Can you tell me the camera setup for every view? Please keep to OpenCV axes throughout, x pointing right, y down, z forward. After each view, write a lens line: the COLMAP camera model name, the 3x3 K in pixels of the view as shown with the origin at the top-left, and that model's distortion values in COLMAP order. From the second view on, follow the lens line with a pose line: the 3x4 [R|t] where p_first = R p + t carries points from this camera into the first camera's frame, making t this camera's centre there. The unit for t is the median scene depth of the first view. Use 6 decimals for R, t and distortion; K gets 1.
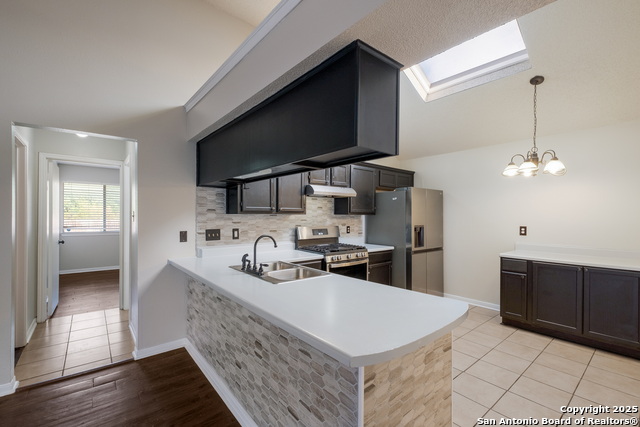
lens RADIAL K [[283.3, 0, 319.9], [0, 283.3, 215.8], [0, 0, 1]] dist [0.011575, -0.002746]
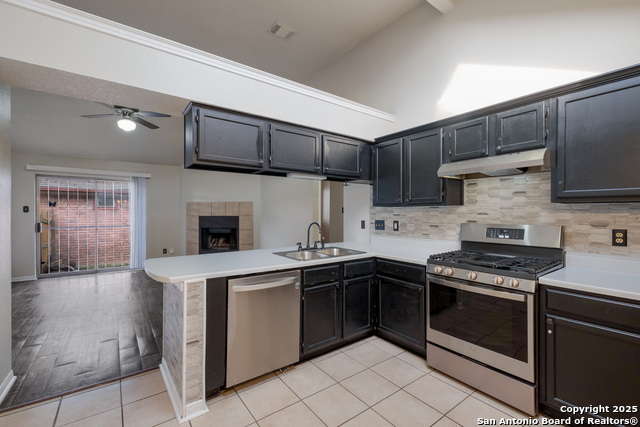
lens RADIAL K [[283.3, 0, 323.2], [0, 283.3, 212.8], [0, 0, 1]] dist [0.011575, -0.002746]
pose [[-0.045576, -0.003952, -0.998953, 0.828914], [-0.004586, 0.999982, -0.003746, 0.022852], [0.998950, 0.004410, -0.045593, 0.857253]]
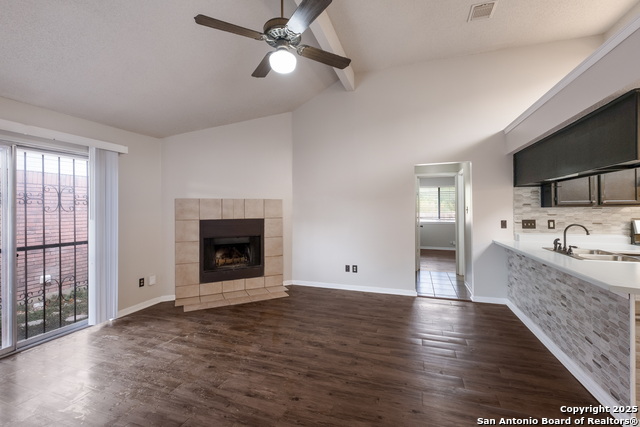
lens RADIAL K [[283.3, 0, 323.0], [0, 283.3, 206.9], [0, 0, 1]] dist [0.011575, -0.002746]
pose [[0.540740, -0.014482, -0.841065, 0.203127], [0.006958, 0.999895, -0.012743, -0.000139], [0.841161, 0.001039, 0.540784, -0.475328]]
